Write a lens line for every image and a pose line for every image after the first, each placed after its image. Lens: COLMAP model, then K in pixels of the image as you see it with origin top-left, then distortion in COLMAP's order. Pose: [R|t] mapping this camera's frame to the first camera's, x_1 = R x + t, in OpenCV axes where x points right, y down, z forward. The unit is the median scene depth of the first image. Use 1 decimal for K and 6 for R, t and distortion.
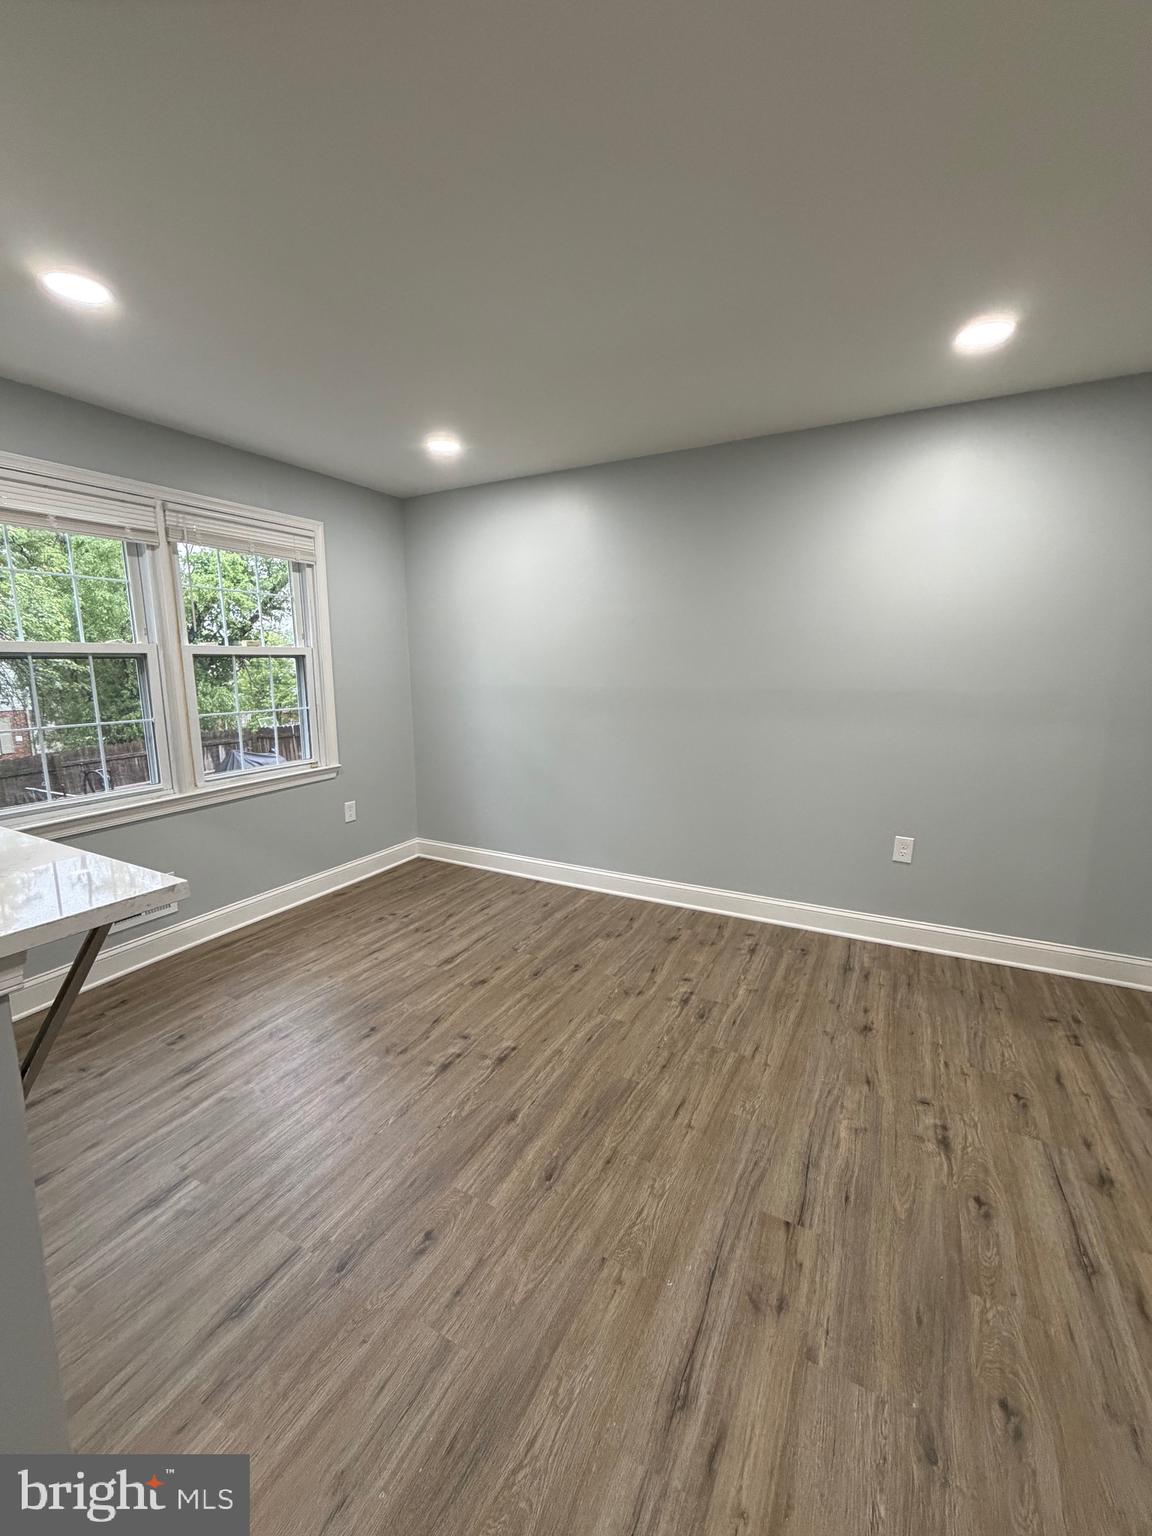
lens RADIAL K [[606.4, 0, 571.1], [0, 606.4, 766.7], [0, 0, 1]] dist [-0.000262, 0.000490]
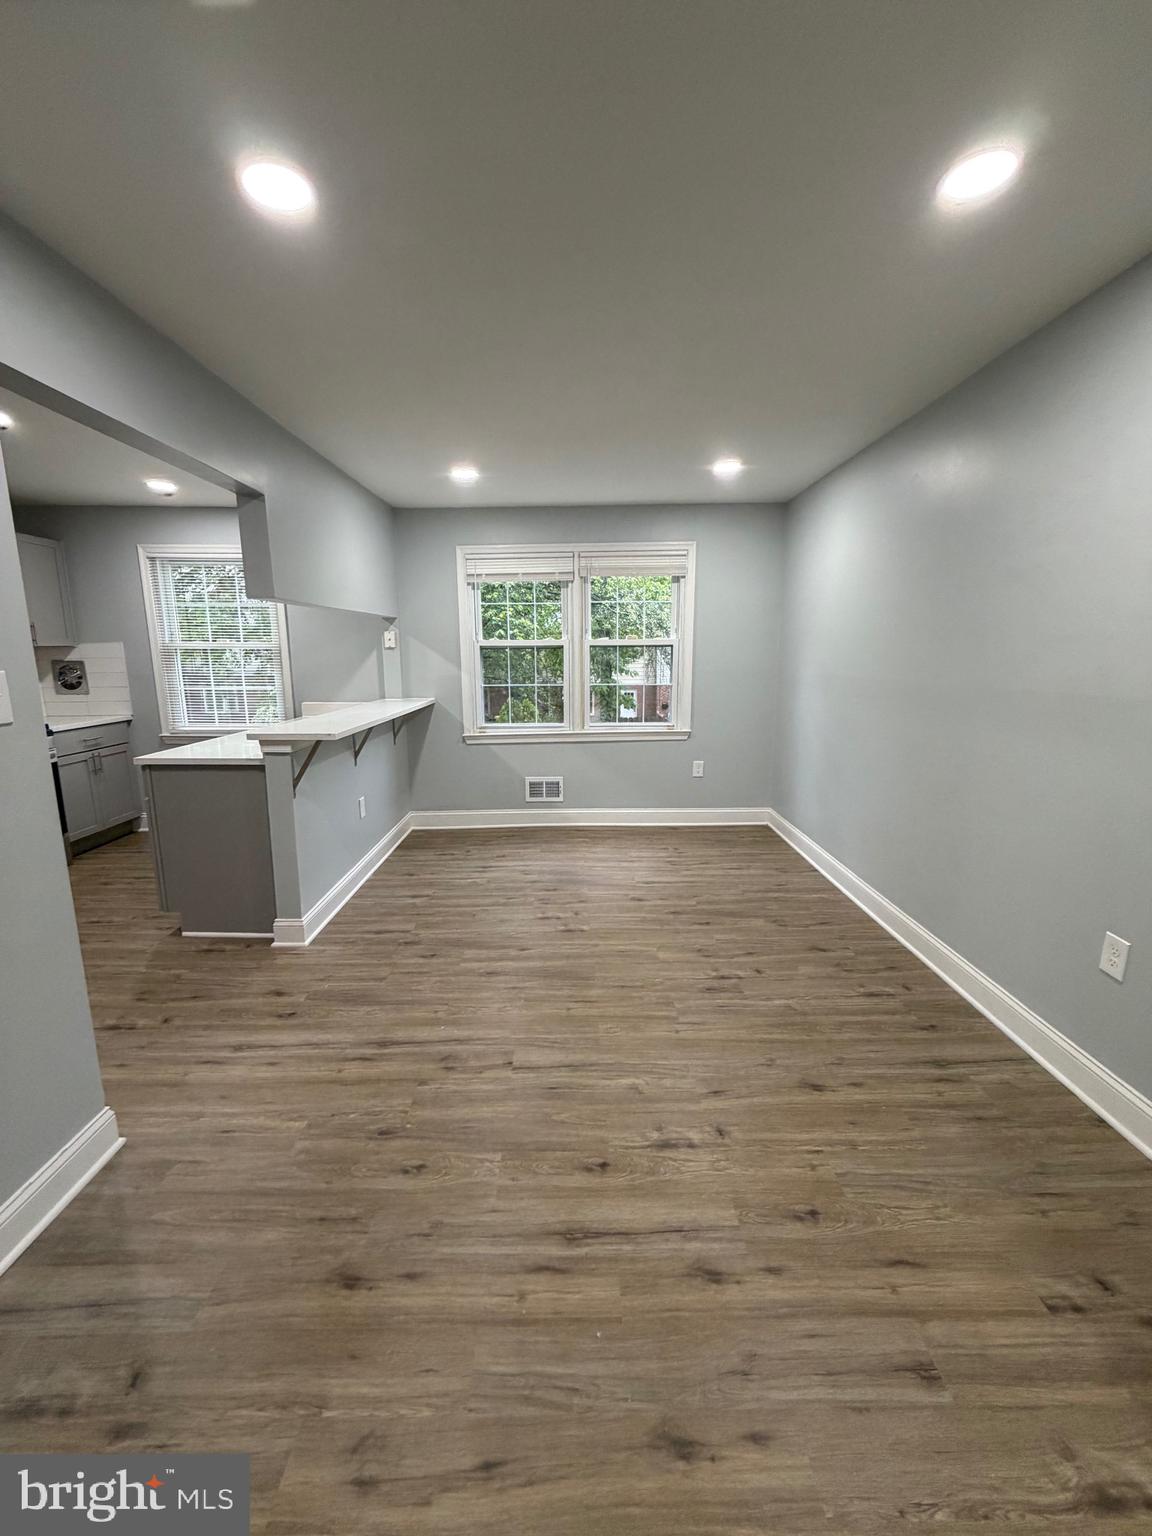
lens RADIAL K [[606.4, 0, 580.8], [0, 606.4, 764.2], [0, 0, 1]] dist [-0.000262, 0.000490]
pose [[0.484277, 0.162613, -0.859670, 1.081987], [-0.143920, 0.983997, 0.105056, -0.058859], [0.862997, 0.072848, 0.499930, 0.286882]]
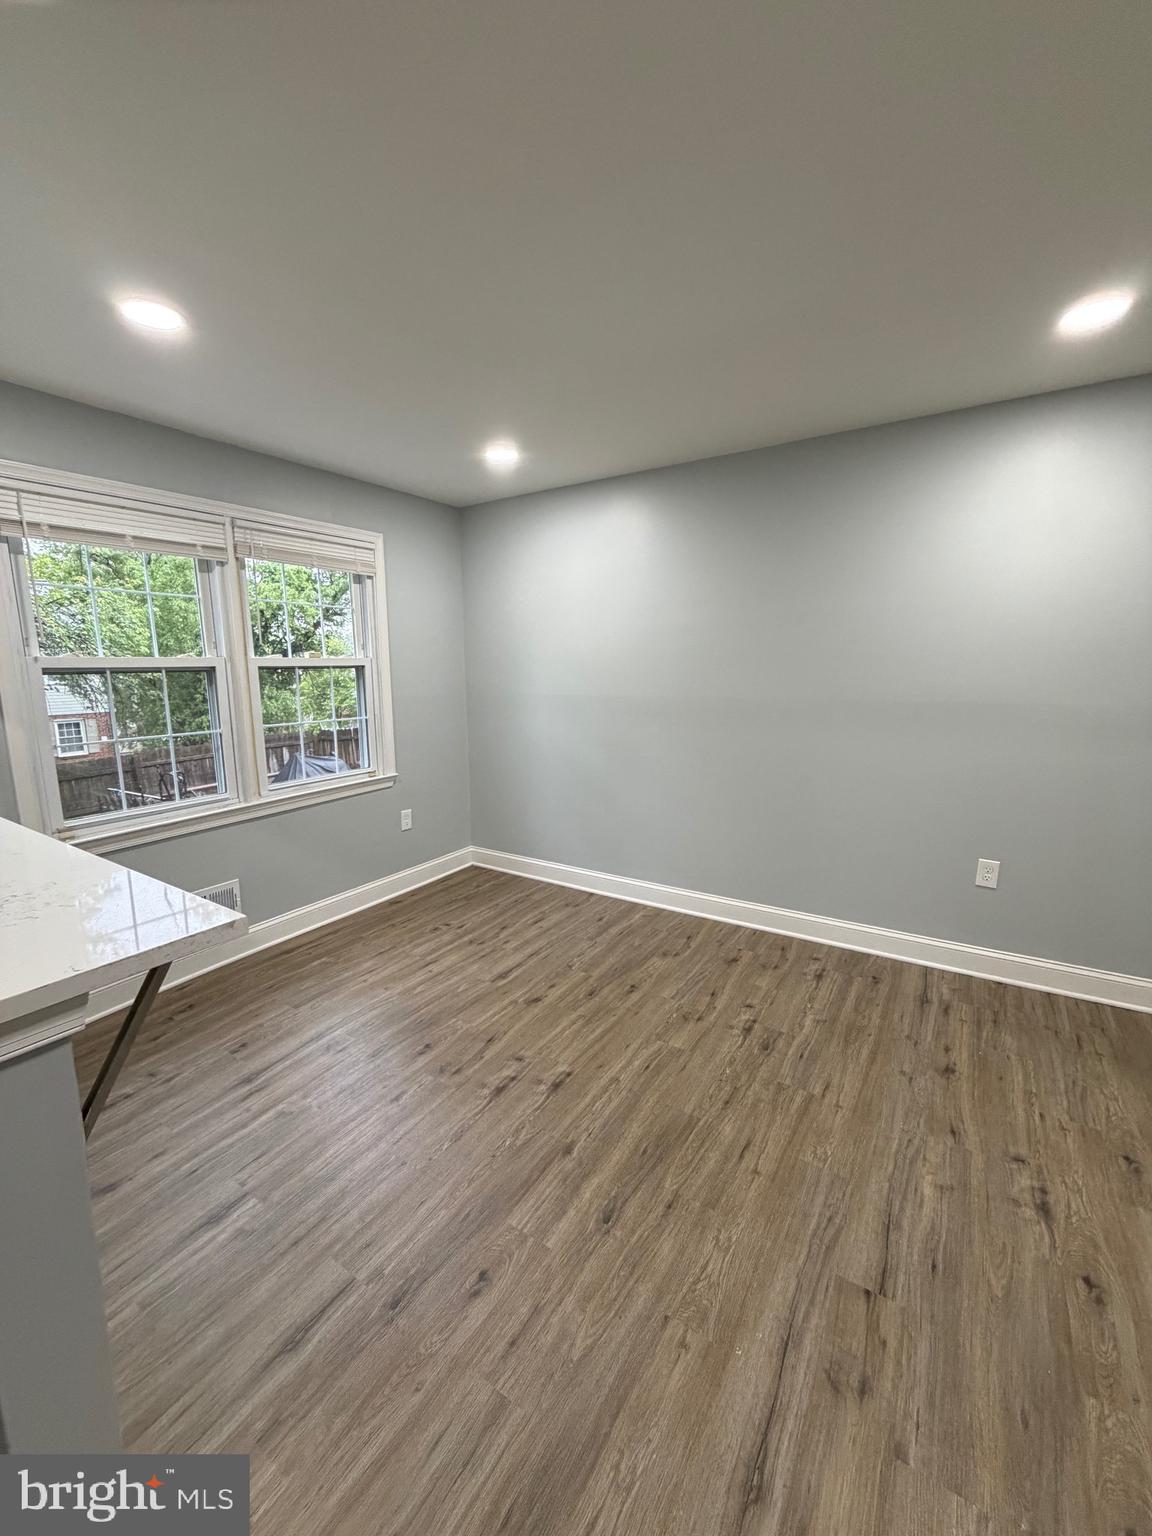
lens RADIAL K [[606.4, 0, 572.2], [0, 606.4, 767.1], [0, 0, 1]] dist [-0.000262, 0.000490]
pose [[0.996643, 0.008633, -0.081408, -0.015359], [-0.008792, 0.999960, -0.001595, -0.026333], [0.081391, 0.002305, 0.996680, 0.032818]]
